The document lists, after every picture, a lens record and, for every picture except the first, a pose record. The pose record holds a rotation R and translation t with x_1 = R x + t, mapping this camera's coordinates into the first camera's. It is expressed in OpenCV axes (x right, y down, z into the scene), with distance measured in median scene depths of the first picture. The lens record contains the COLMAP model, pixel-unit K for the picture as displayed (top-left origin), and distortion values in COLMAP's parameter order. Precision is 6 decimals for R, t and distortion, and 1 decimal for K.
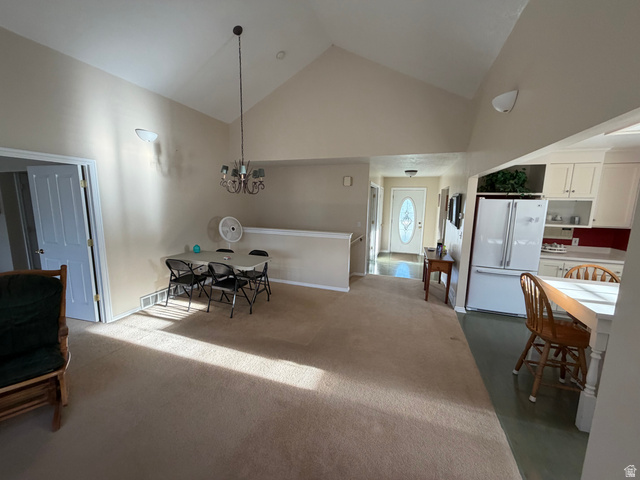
lens RADIAL K [[255.0, 0, 320.5], [0, 255.0, 241.0], [0, 0, 1]] dist [-0.007029, -0.000500]
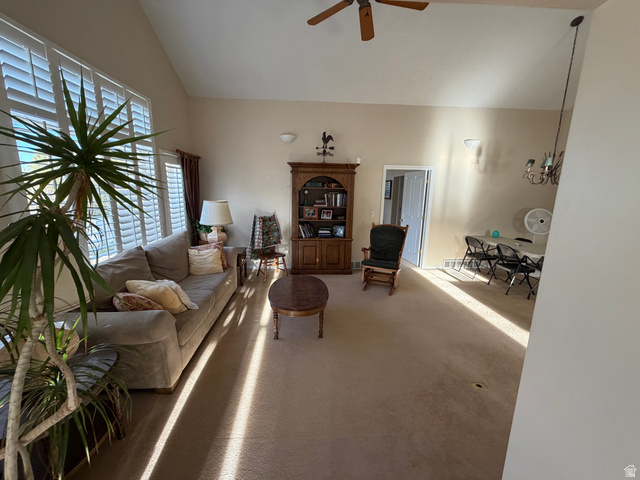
lens RADIAL K [[255.0, 0, 319.6], [0, 255.0, 240.8], [0, 0, 1]] dist [-0.007029, -0.000500]
pose [[0.393810, 0.169115, -0.903501, 0.286843], [-0.149729, 0.981604, 0.118472, 0.051267], [0.906915, 0.088625, 0.411887, -0.230838]]
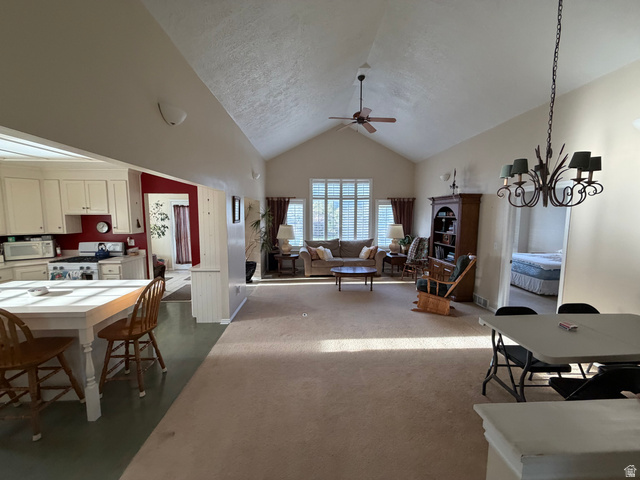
lens RADIAL K [[255.0, 0, 319.0], [0, 255.0, 239.6], [0, 0, 1]] dist [-0.007029, -0.000500]
pose [[-0.931950, 0.021908, -0.361925, 0.293818], [-0.067540, 0.970214, 0.232642, -0.185708], [0.356242, 0.241256, -0.902711, 1.161386]]
